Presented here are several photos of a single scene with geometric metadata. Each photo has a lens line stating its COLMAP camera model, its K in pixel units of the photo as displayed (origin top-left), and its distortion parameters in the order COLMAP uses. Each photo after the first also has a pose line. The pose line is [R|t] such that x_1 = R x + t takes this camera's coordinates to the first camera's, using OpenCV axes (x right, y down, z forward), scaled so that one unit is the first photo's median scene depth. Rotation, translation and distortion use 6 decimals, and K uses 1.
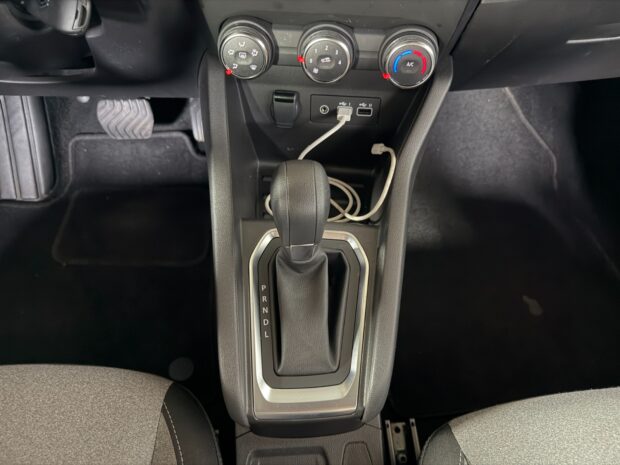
lens RADIAL K [[431.4, 0, 321.0], [0, 431.4, 233.8], [0, 0, 1]] dist [-0.046927, -0.001055]
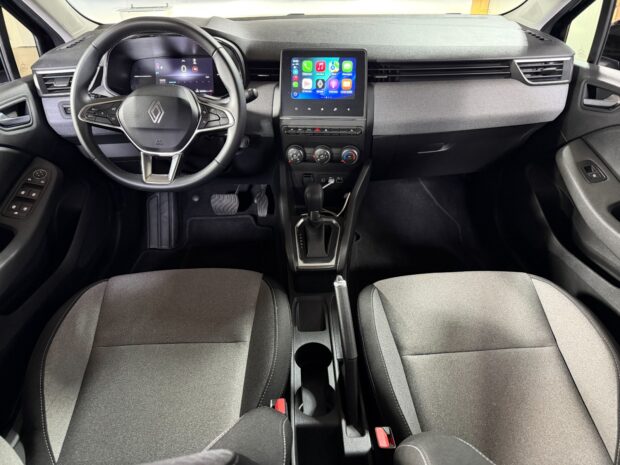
lens RADIAL K [[431.4, 0, 321.0], [0, 431.4, 233.8], [0, 0, 1]] dist [-0.046927, -0.001055]
pose [[0.999295, -0.020748, -0.031290, 0.068831], [0.008535, 0.937144, -0.348838, 0.918280], [0.036561, 0.348325, 0.936661, -1.306845]]
